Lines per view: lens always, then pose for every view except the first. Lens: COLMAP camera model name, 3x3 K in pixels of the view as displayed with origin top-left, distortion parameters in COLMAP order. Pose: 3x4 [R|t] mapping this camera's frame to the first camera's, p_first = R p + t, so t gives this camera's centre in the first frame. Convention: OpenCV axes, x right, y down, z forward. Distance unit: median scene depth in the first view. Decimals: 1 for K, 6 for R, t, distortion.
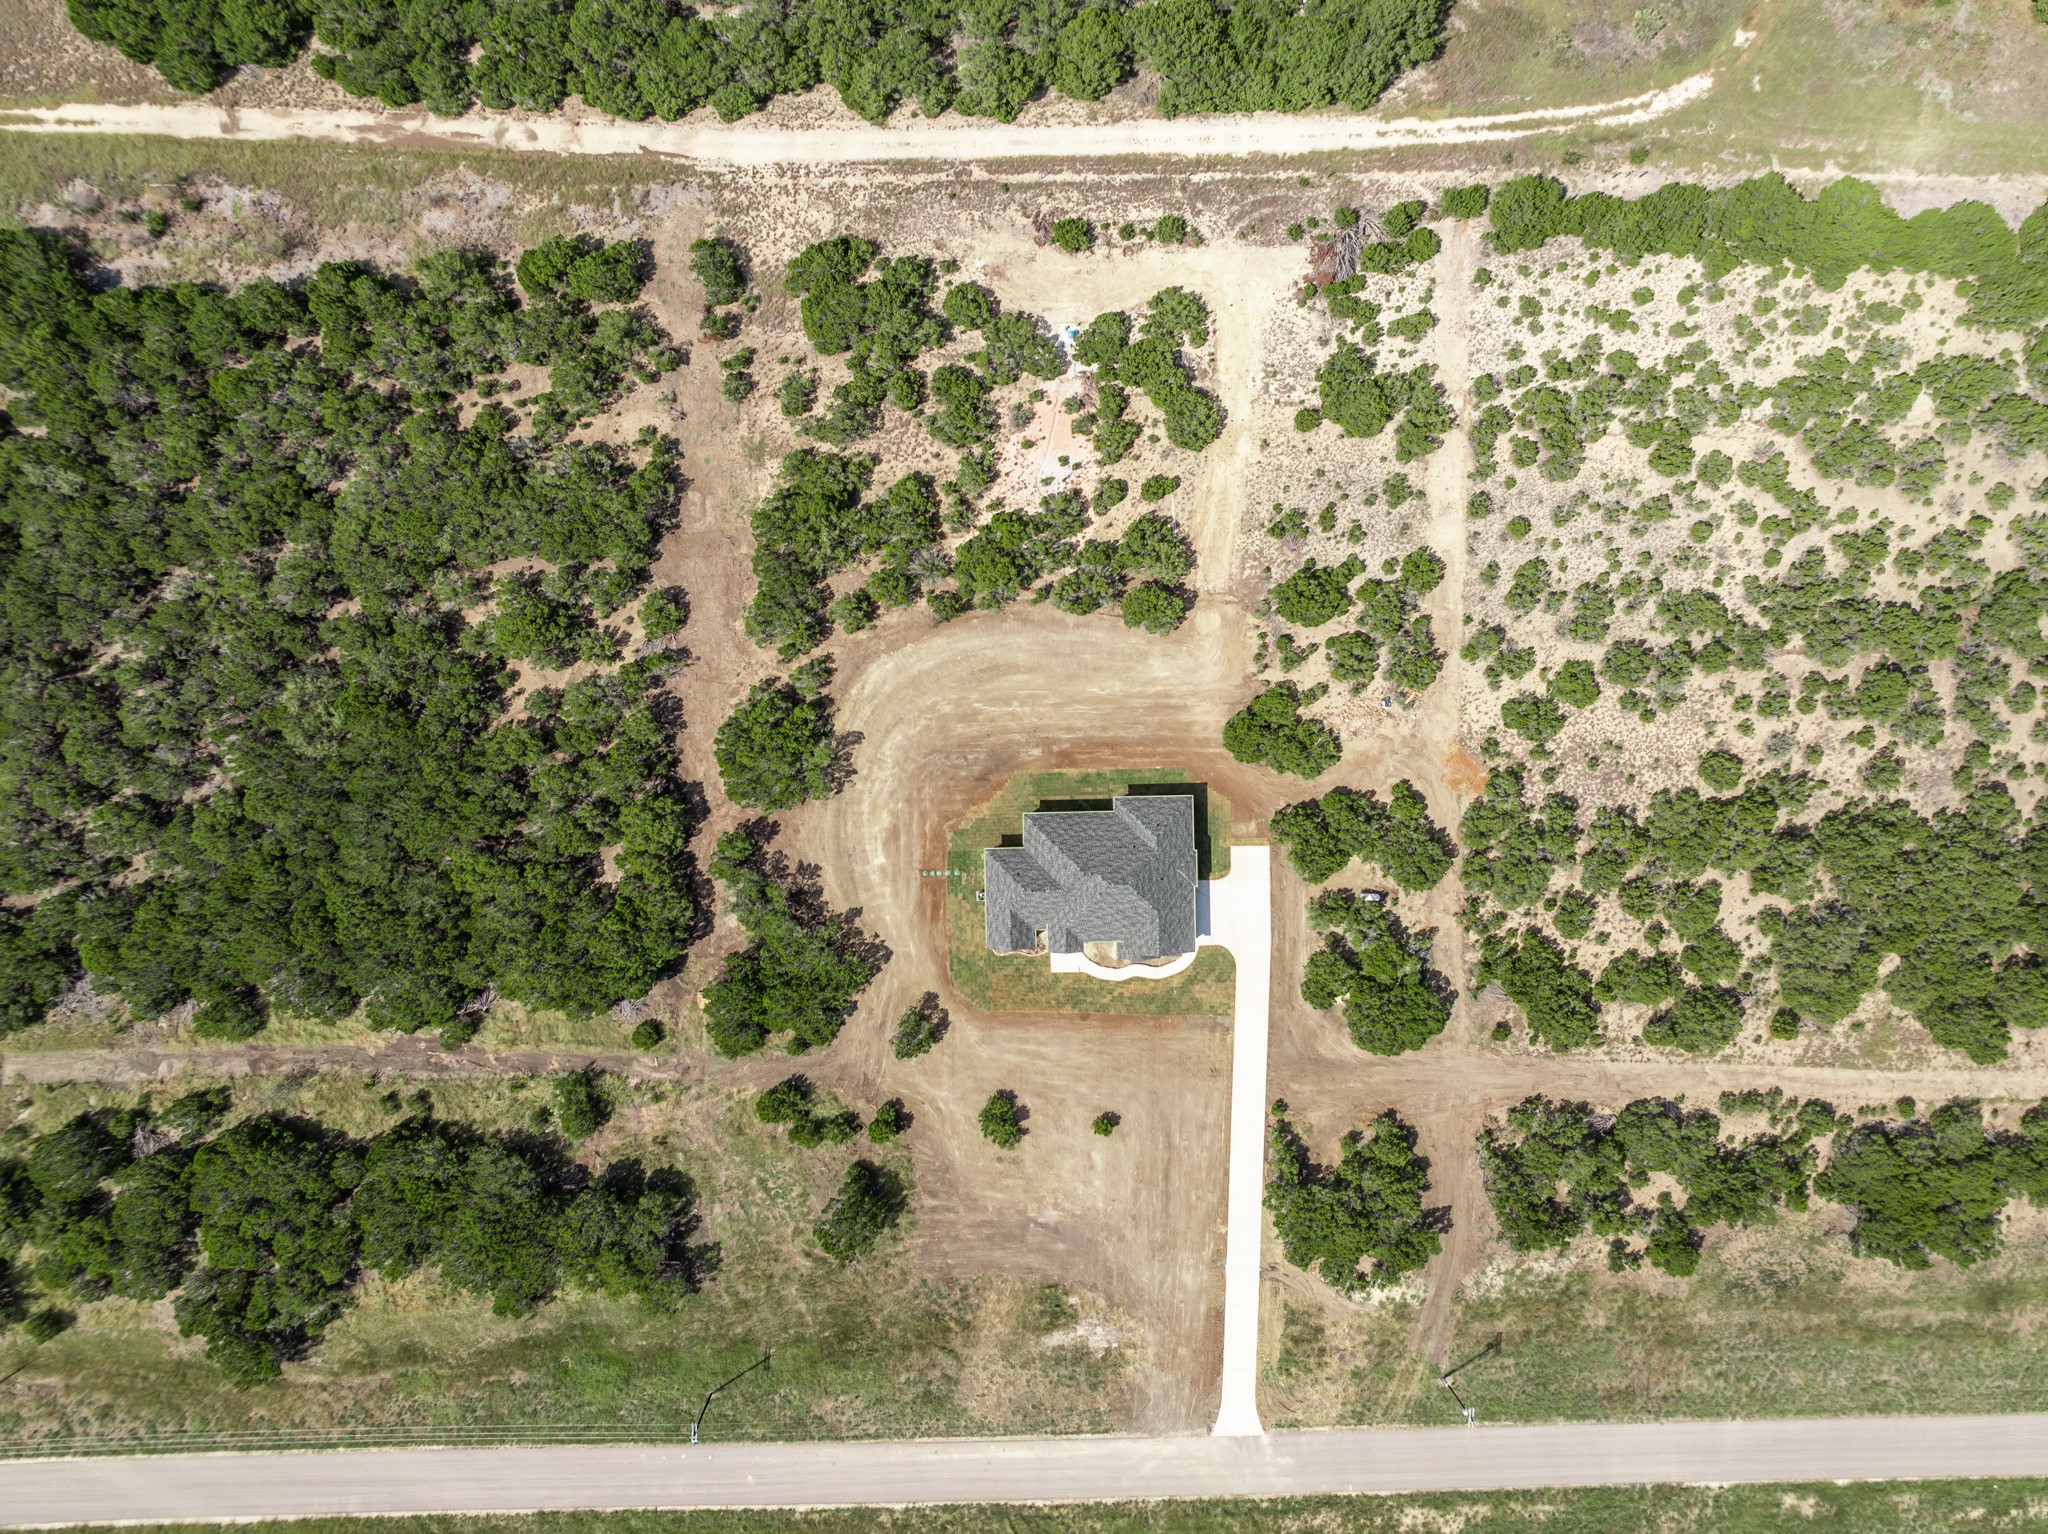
lens RADIAL K [[1443.5, 0, 987.6], [0, 1443.5, 768.5], [0, 0, 1]] dist [-0.016199, -0.000266]
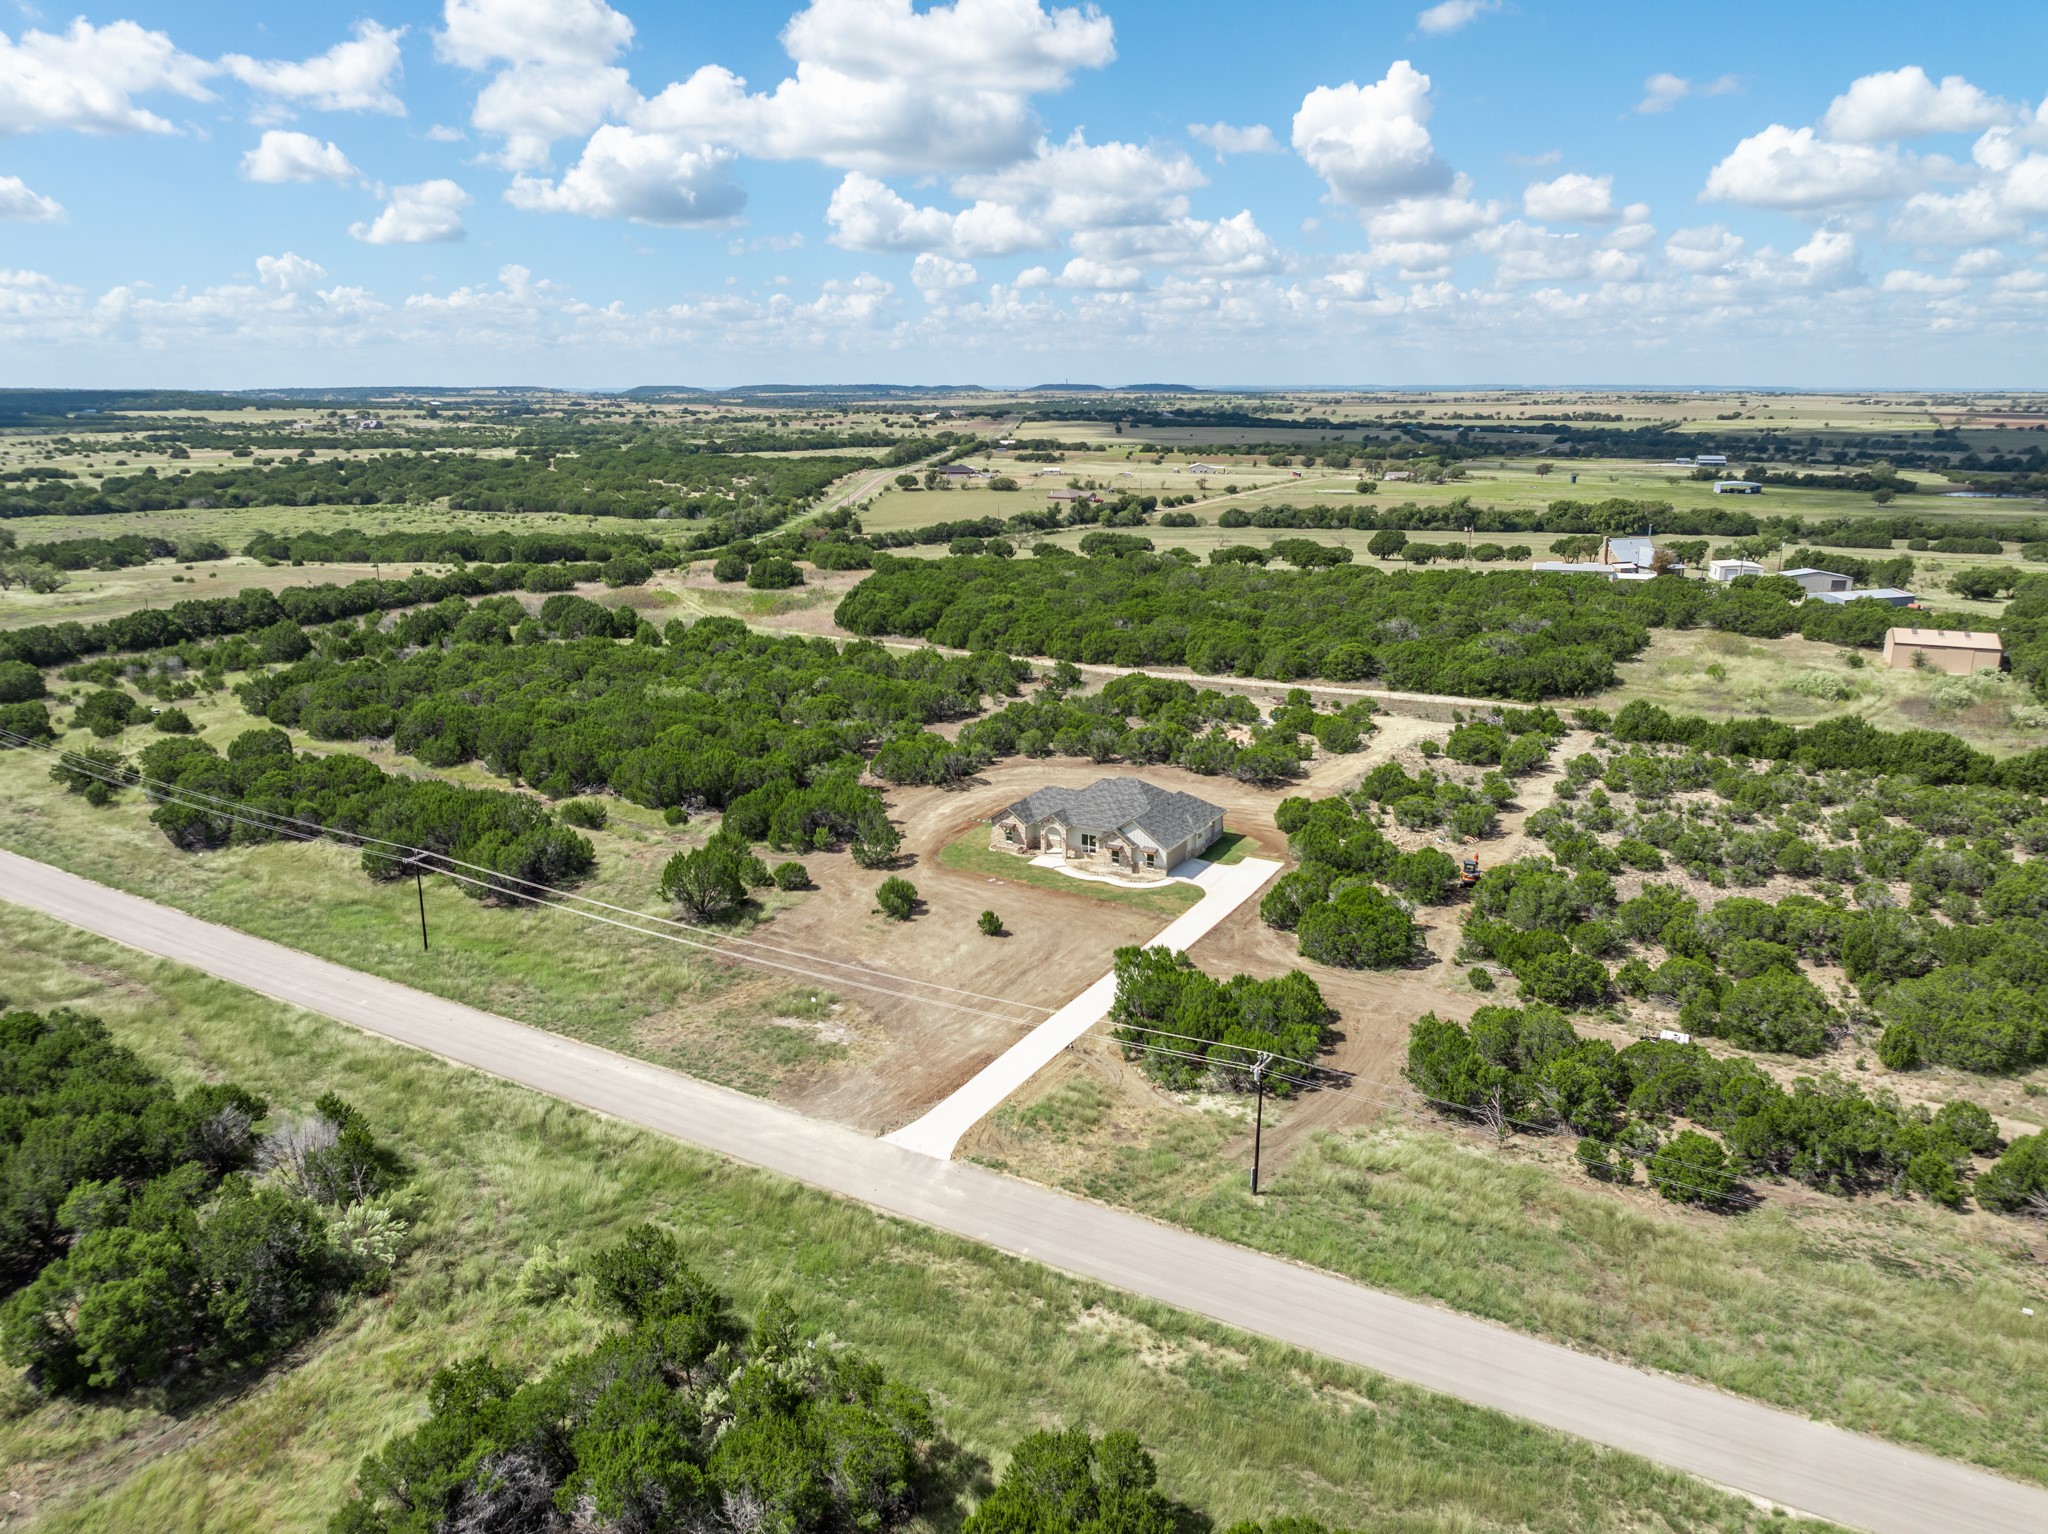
lens RADIAL K [[1443.5, 0, 987.6], [0, 1443.5, 768.5], [0, 0, 1]] dist [-0.016199, -0.000266]
pose [[0.851729, 0.129620, -0.507697, 0.508177], [-0.523865, 0.190141, -0.830308, 0.952682], [-0.011090, 0.973162, 0.229852, 0.703149]]
